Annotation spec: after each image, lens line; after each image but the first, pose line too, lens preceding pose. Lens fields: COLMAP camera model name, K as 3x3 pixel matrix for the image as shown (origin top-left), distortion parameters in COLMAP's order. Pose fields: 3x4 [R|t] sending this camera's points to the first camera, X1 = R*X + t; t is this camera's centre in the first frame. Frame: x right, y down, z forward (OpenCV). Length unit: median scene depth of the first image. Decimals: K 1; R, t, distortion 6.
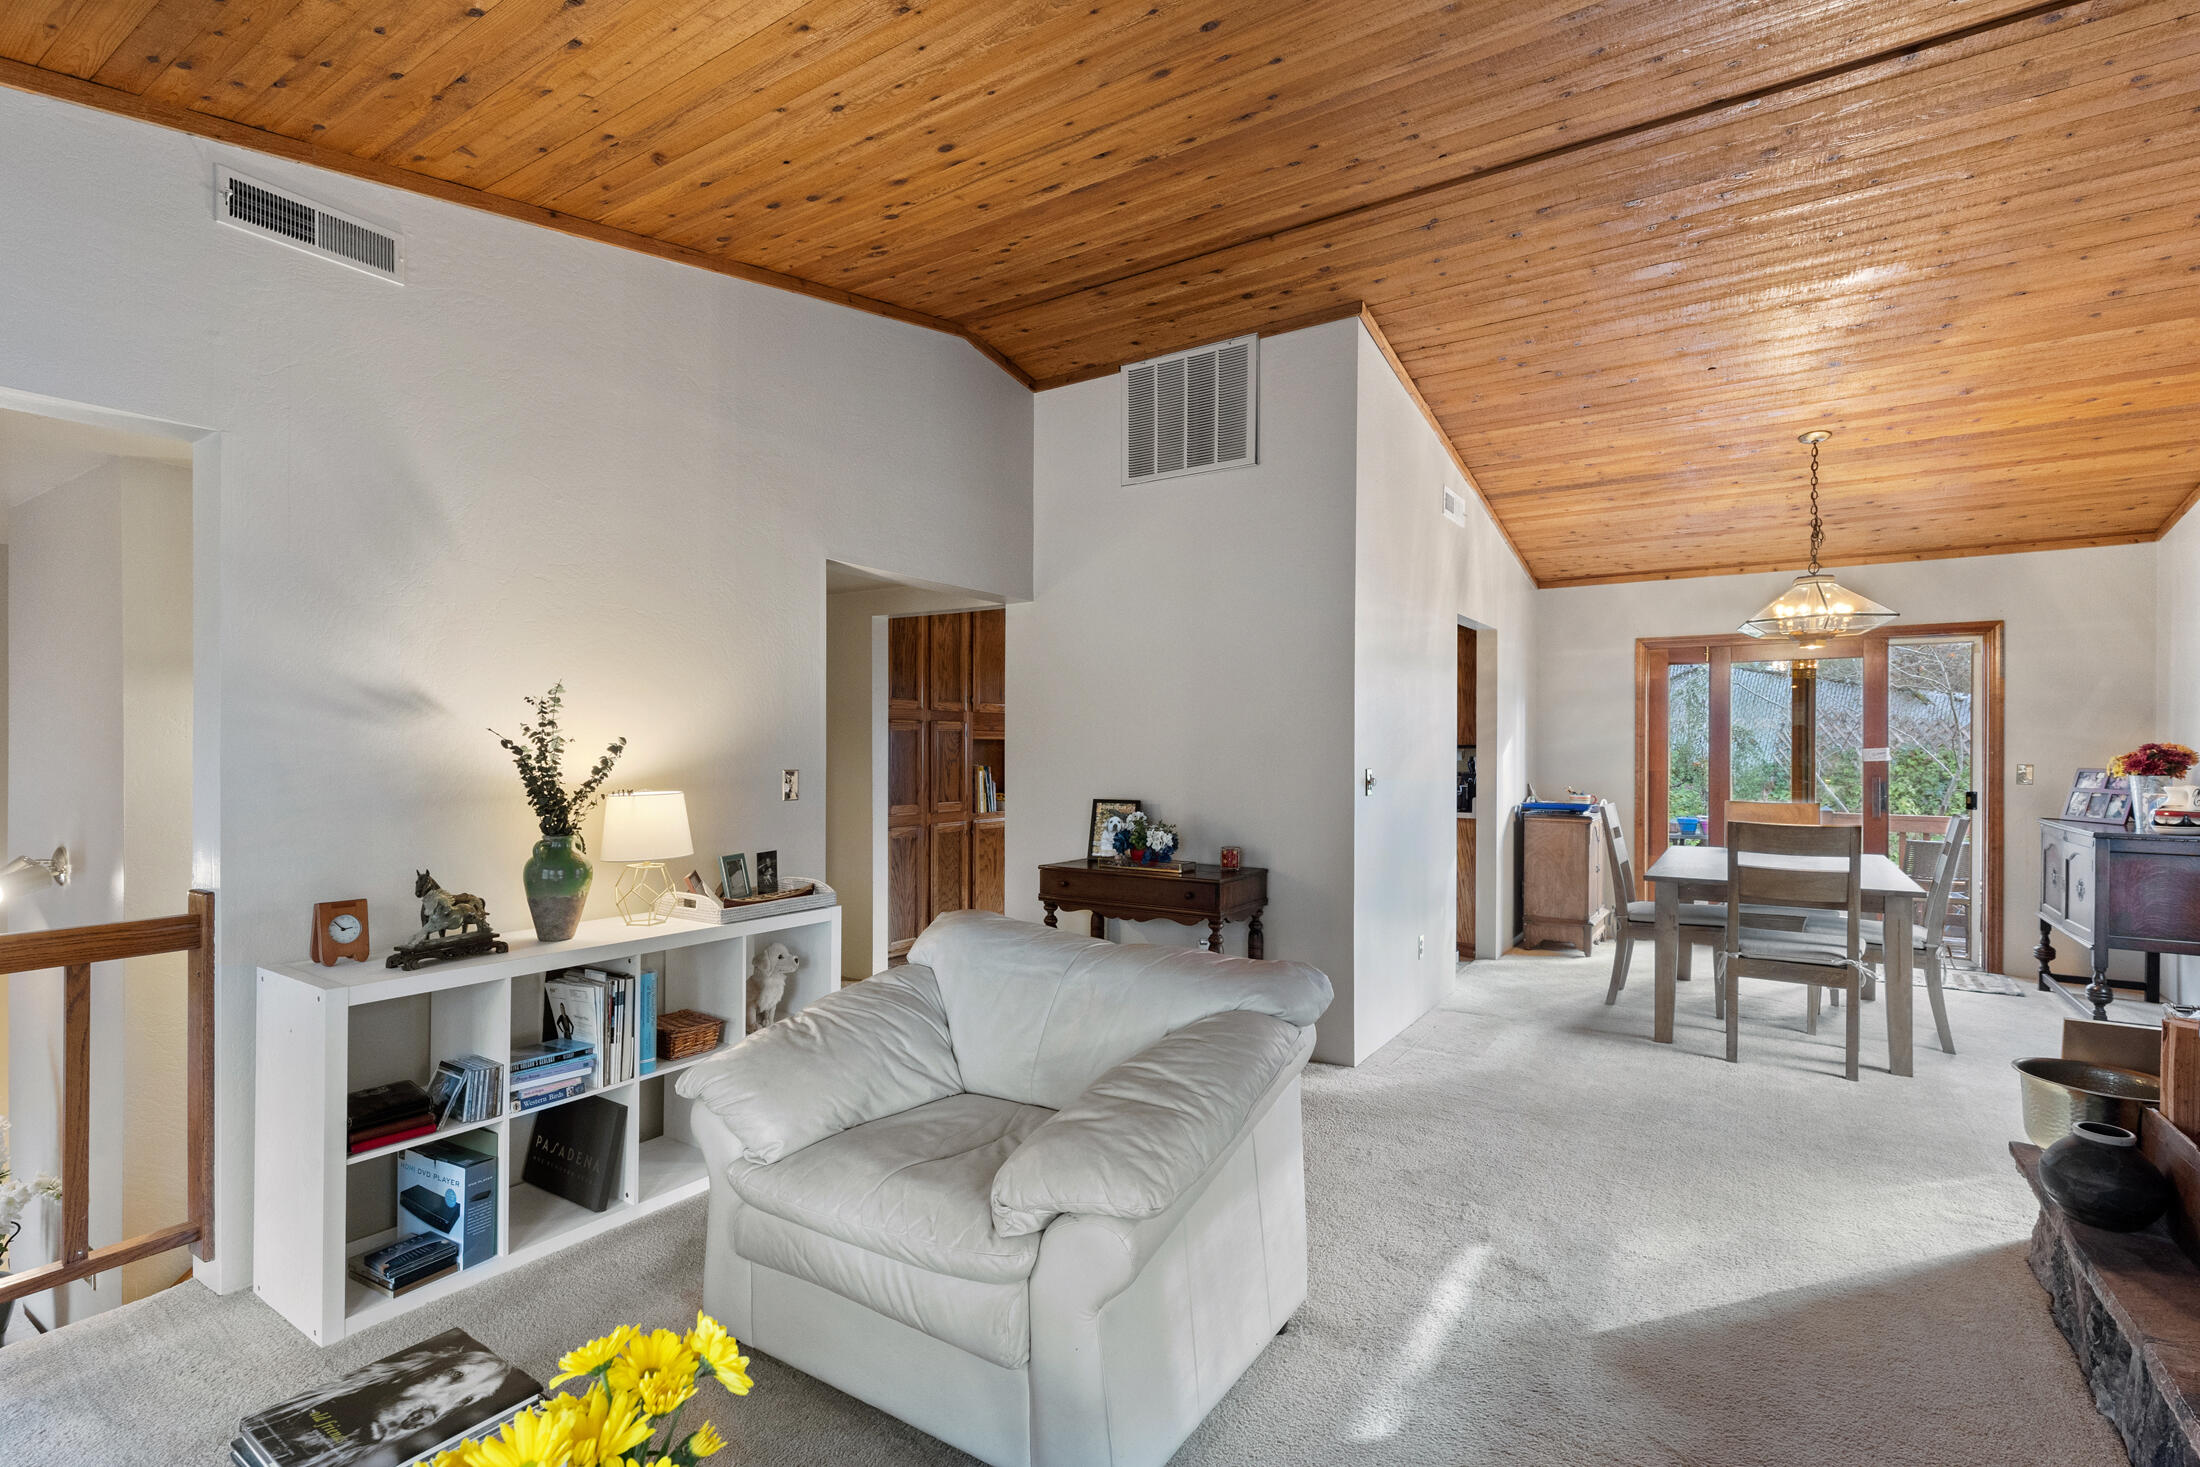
lens RADIAL K [[1017.6, 0, 1108.5], [0, 1017.6, 754.0], [0, 0, 1]] dist [0.017031, -0.000212]
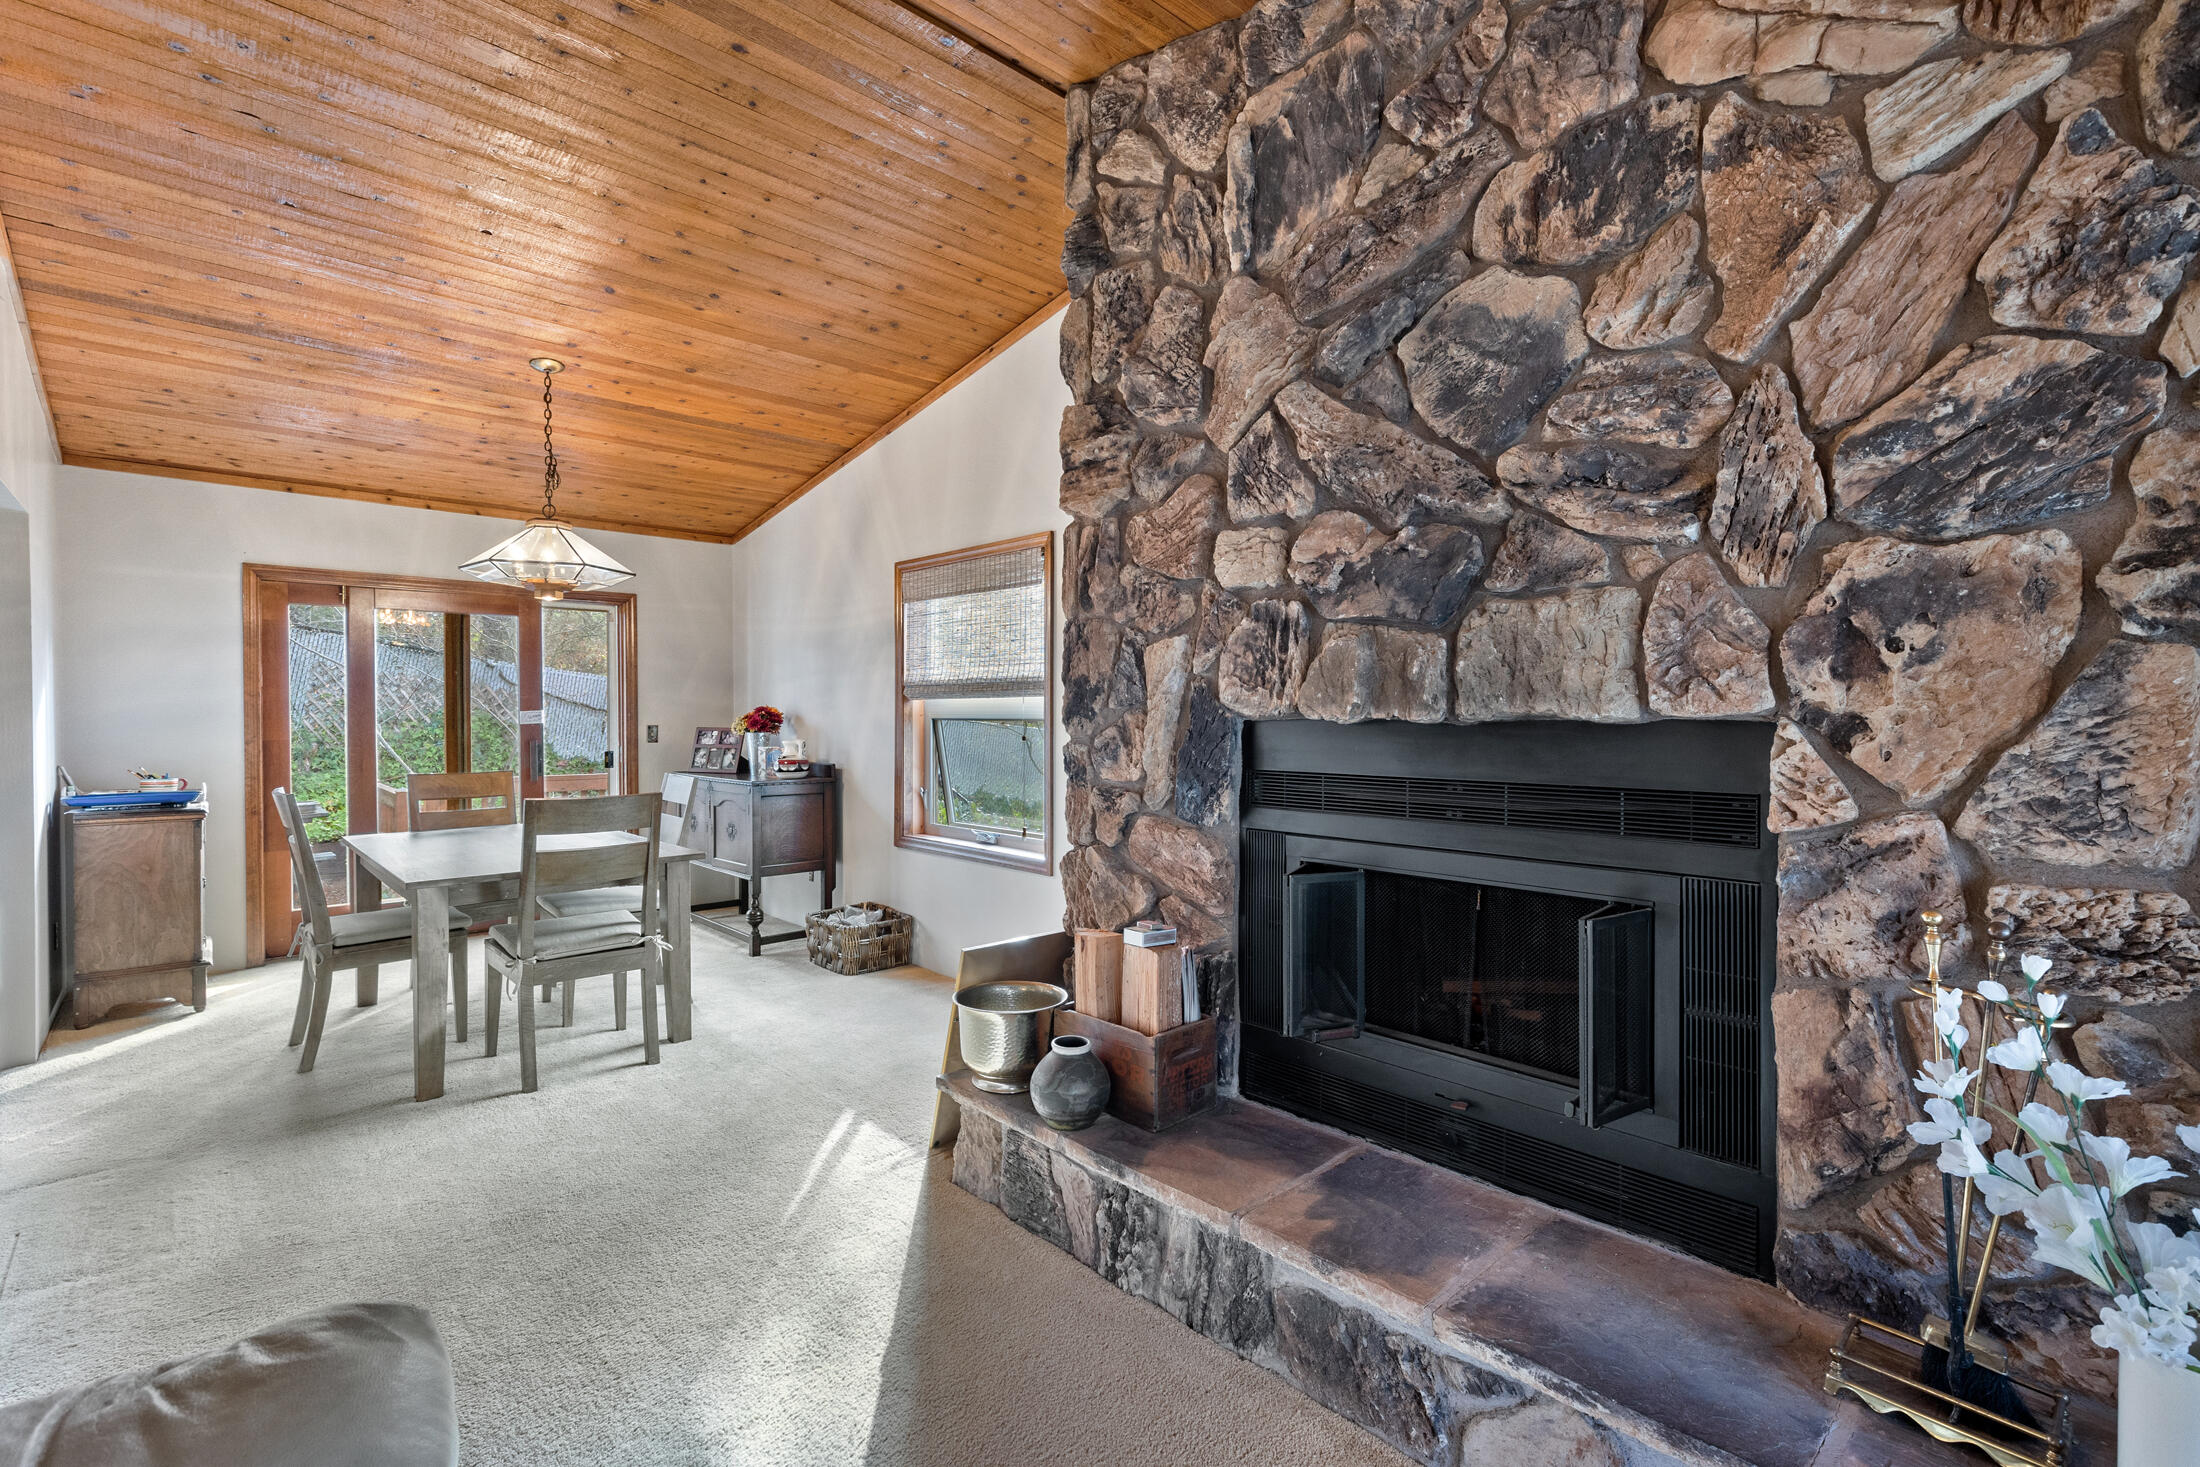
lens RADIAL K [[981.9, 0, 1104.9], [0, 981.9, 726.6], [0, 0, 1]] dist [0.004144, -0.000857]
pose [[0.242342, -0.016265, 0.970054, -0.034949], [0.007444, 0.999861, 0.014906, -0.000401], [-0.970162, 0.003609, 0.242430, 0.298035]]
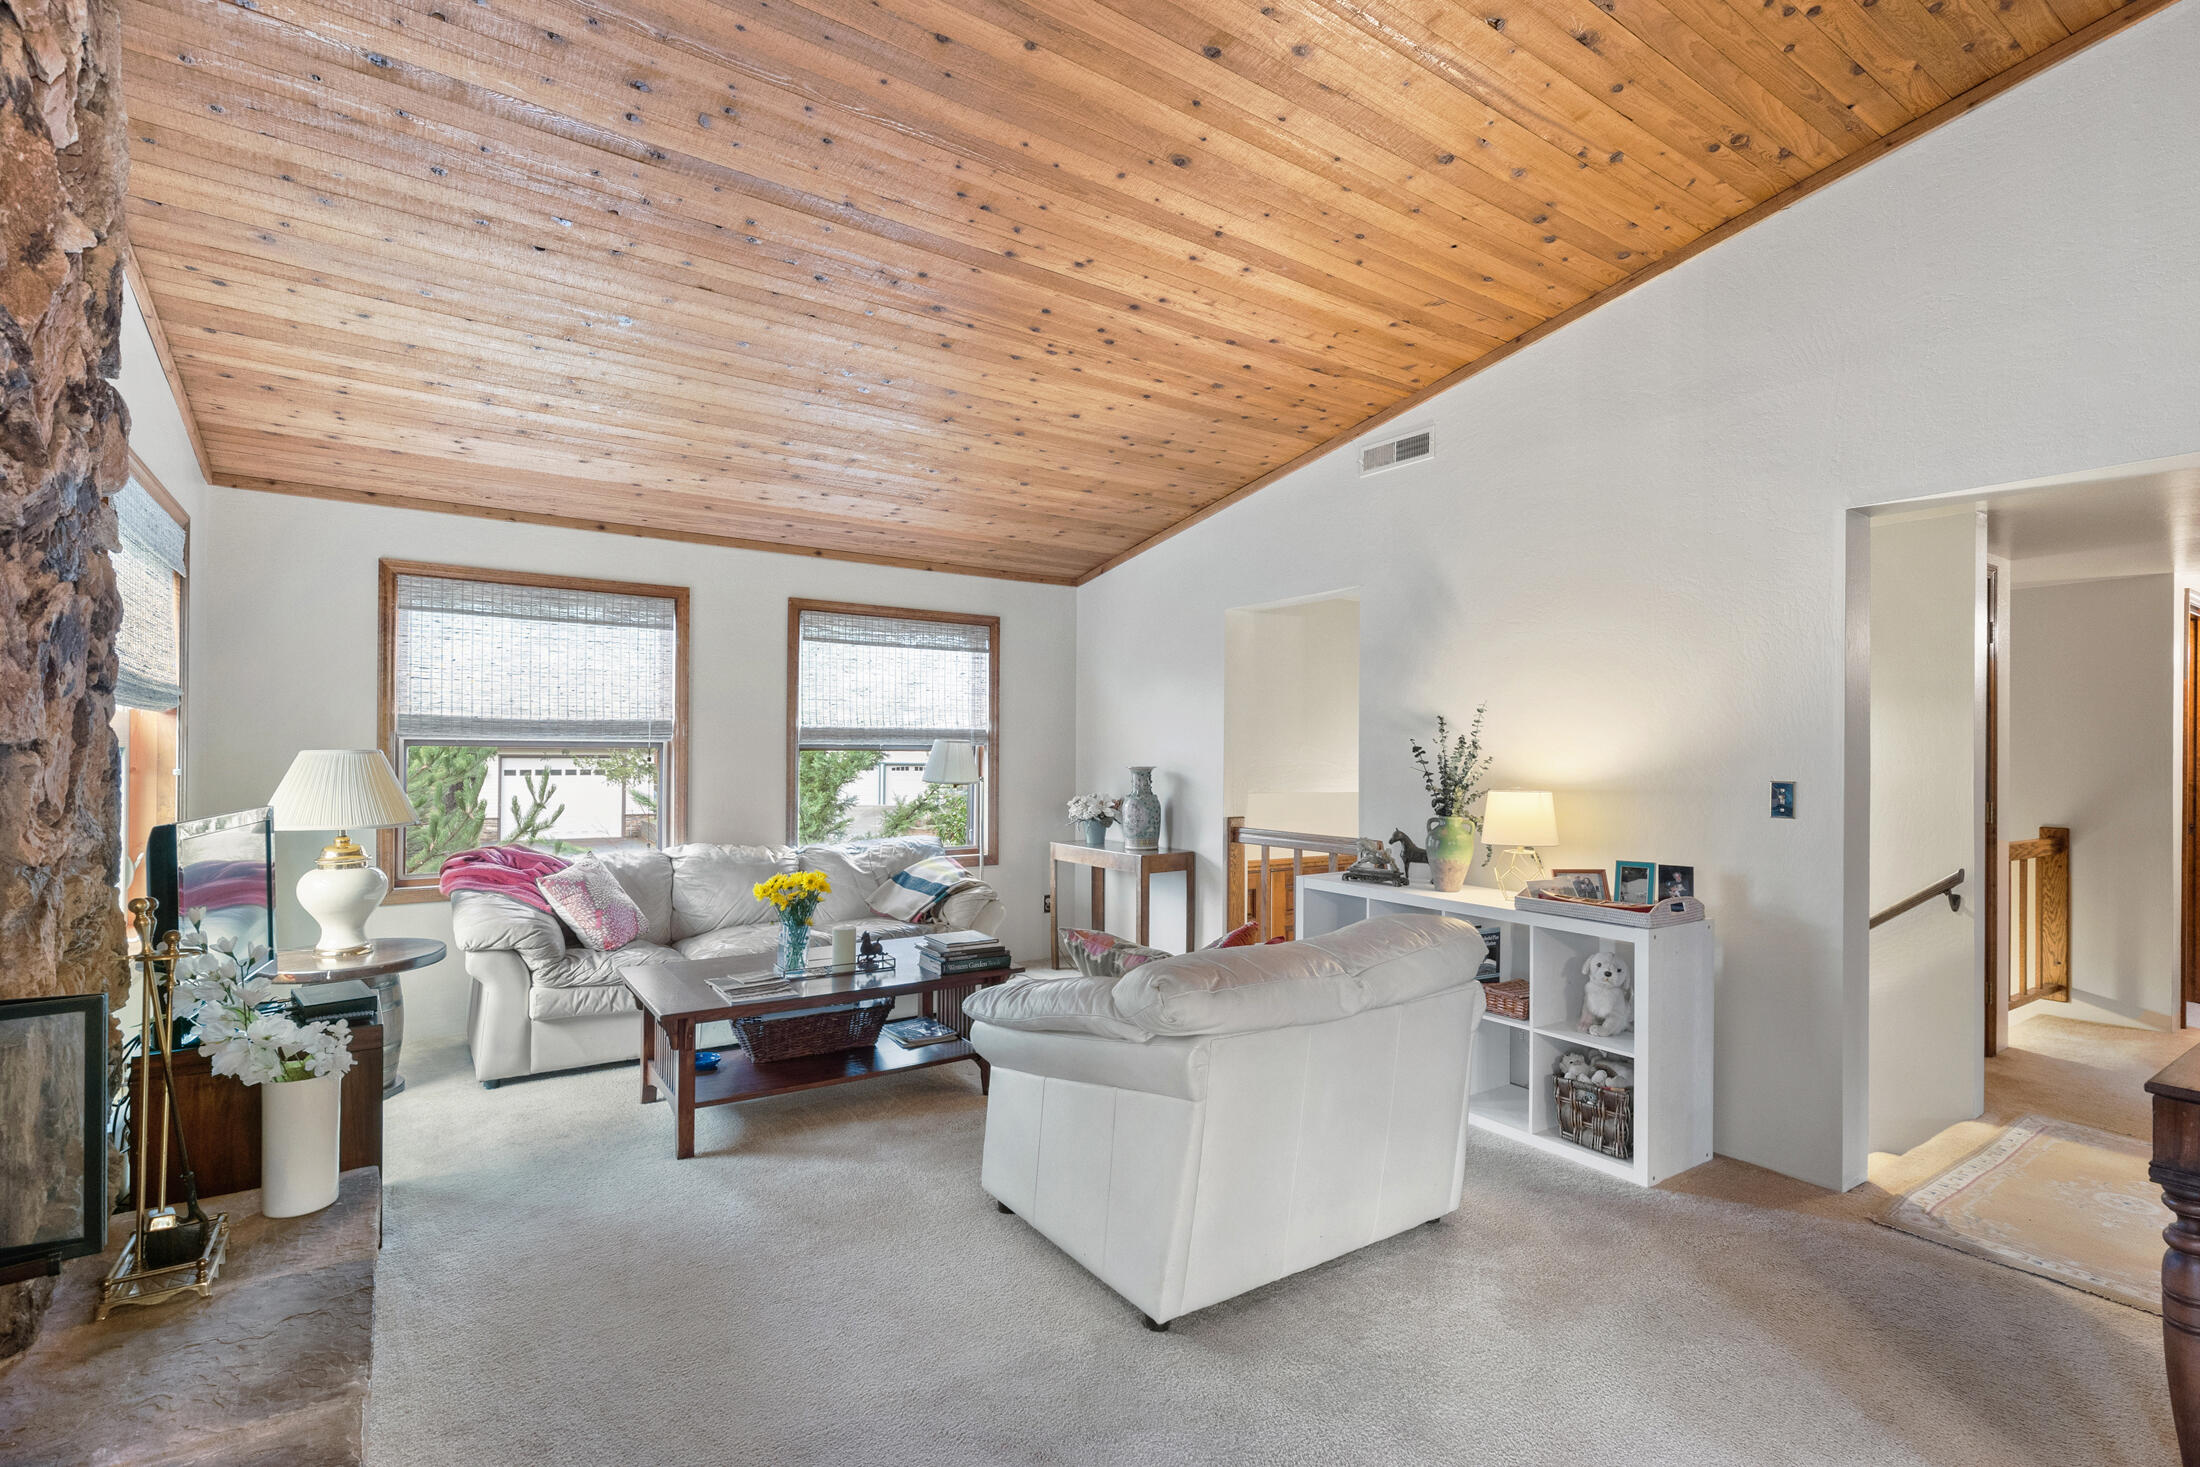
lens RADIAL K [[1017.6, 0, 1108.5], [0, 1017.6, 754.0], [0, 0, 1]] dist [0.017031, -0.000212]
pose [[-0.375762, -0.008026, -0.926681, 0.488706], [-0.018273, 0.999832, -0.001250, 0.002420], [0.926536, 0.016464, -0.375846, 0.594366]]
